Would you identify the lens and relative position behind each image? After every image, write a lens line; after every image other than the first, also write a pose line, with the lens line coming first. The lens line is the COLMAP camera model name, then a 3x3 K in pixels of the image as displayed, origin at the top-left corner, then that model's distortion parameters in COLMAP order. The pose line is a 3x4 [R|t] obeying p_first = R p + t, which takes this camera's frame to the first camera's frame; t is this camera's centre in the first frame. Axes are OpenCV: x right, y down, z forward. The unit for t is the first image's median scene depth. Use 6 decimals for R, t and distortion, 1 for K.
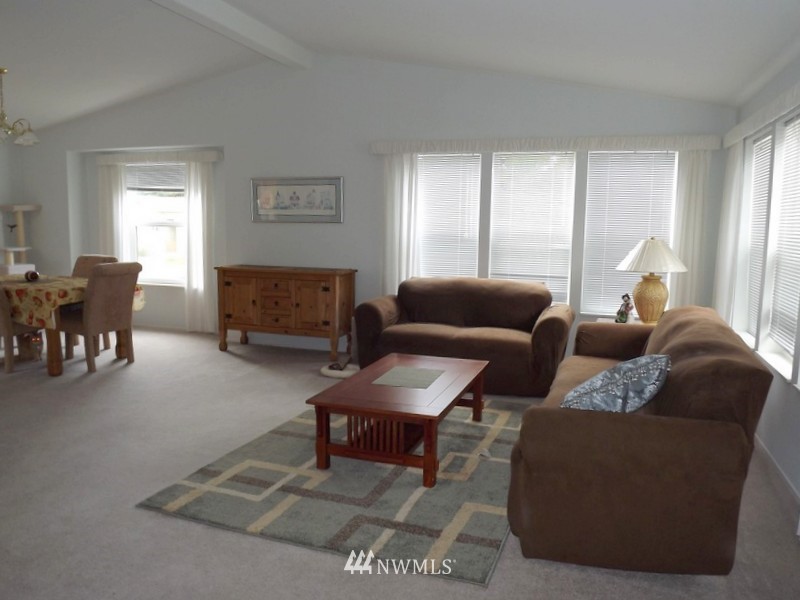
lens RADIAL K [[589.2, 0, 404.2], [0, 589.2, 297.6], [0, 0, 1]] dist [-0.068131, 0.029915]
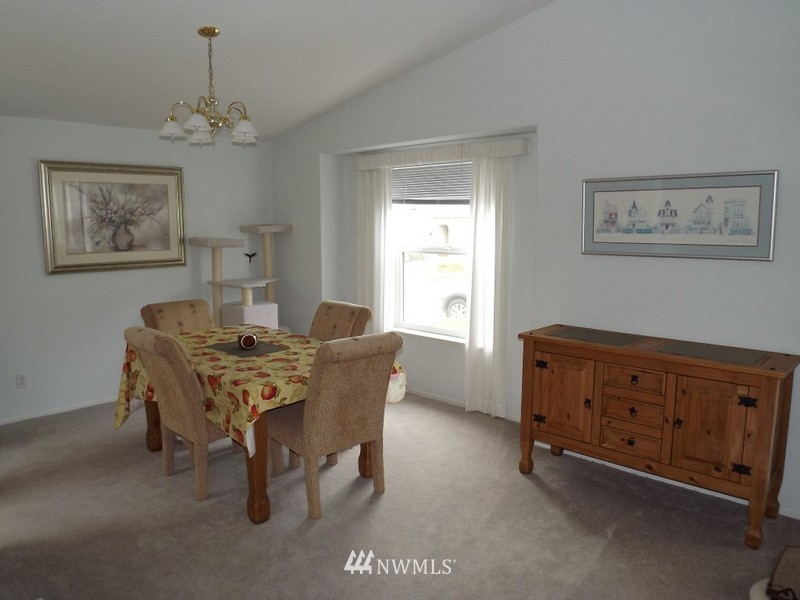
lens RADIAL K [[589.2, 0, 404.2], [0, 589.2, 297.6], [0, 0, 1]] dist [-0.068131, 0.029915]
pose [[0.901836, 0.036629, -0.430523, -0.175711], [-0.038987, 0.999234, 0.003346, -0.085393], [0.430316, 0.013767, 0.902573, 0.418866]]
